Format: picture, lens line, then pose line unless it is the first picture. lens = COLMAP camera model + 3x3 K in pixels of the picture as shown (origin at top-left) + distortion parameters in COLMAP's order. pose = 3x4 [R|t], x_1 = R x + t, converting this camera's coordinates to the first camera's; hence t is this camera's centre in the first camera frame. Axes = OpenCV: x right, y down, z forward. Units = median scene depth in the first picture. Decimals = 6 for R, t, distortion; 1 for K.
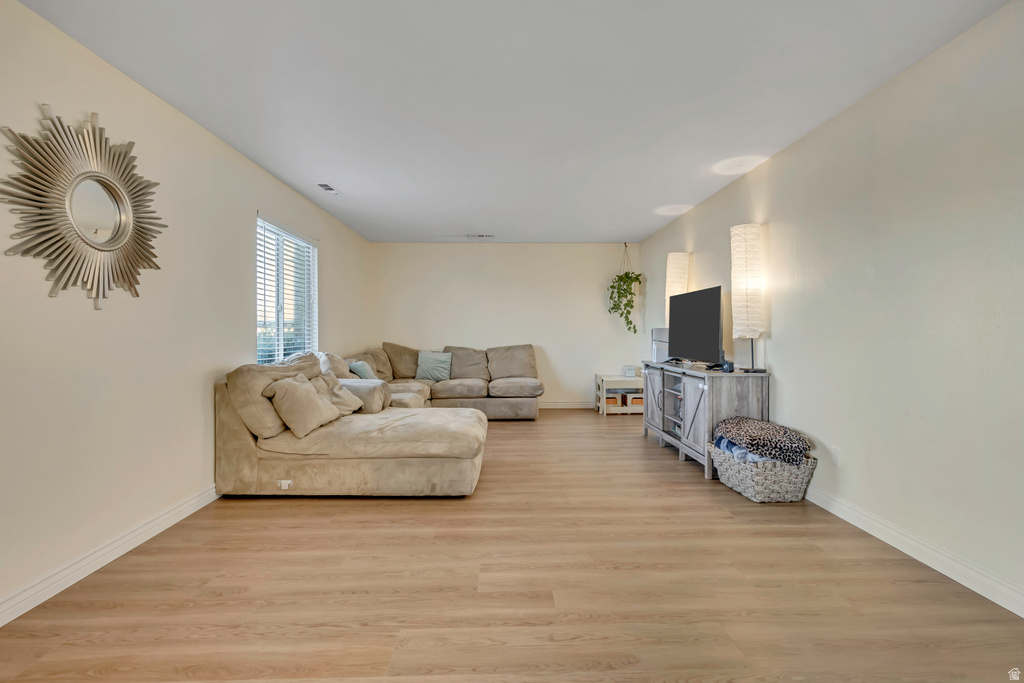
lens RADIAL K [[467.8, 0, 514.7], [0, 467.8, 332.1], [0, 0, 1]] dist [0.002186, 0.000326]
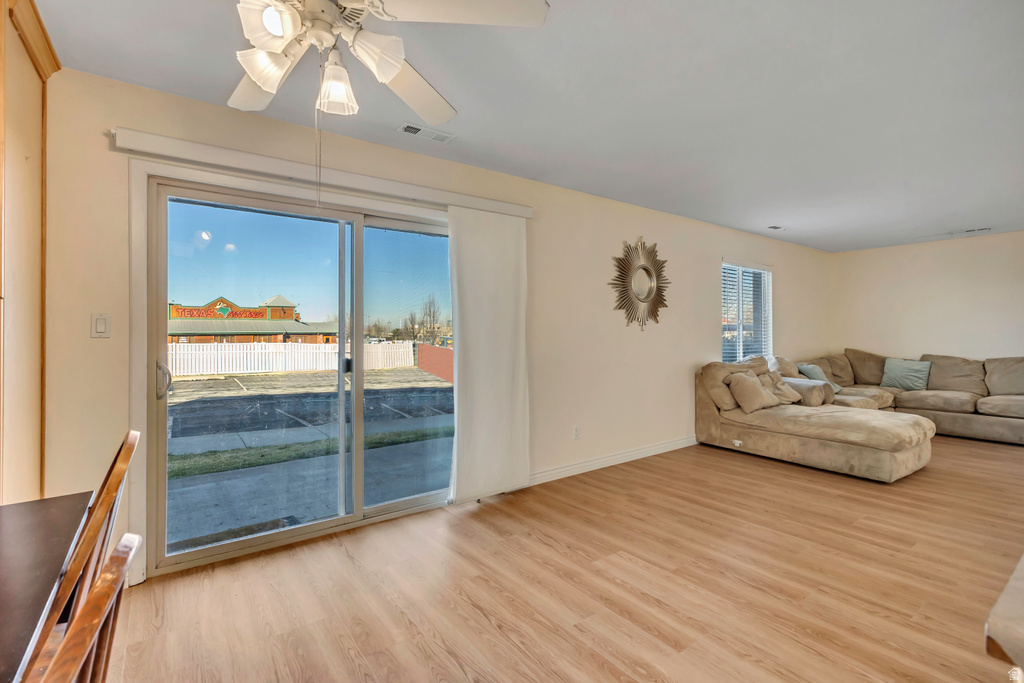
lens RADIAL K [[467.8, 0, 514.7], [0, 467.8, 332.1], [0, 0, 1]] dist [0.002186, 0.000326]
pose [[0.577159, -0.000729, -0.816632, 0.322456], [0.000011, 1.000000, -0.000885, -0.028803], [0.816632, 0.000502, 0.577159, -0.447919]]
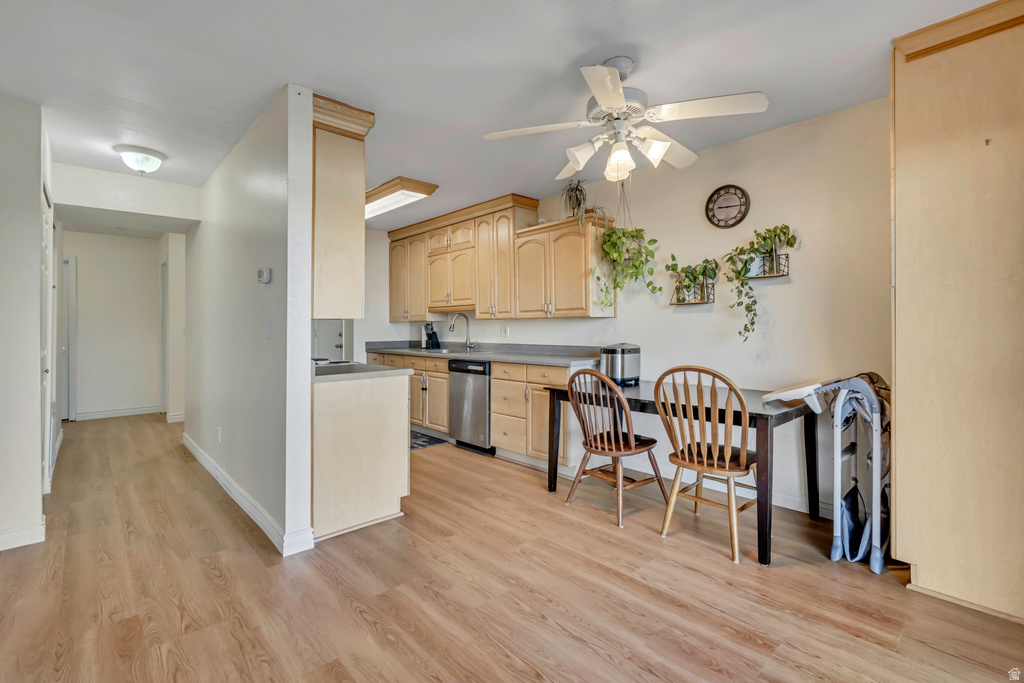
lens RADIAL K [[467.8, 0, 514.7], [0, 467.8, 332.1], [0, 0, 1]] dist [0.002186, 0.000326]
pose [[-0.660129, 0.002237, 0.751149, -0.547709], [0.011153, 0.999915, 0.006823, -0.007626], [-0.751070, 0.012882, -0.660097, 0.232254]]
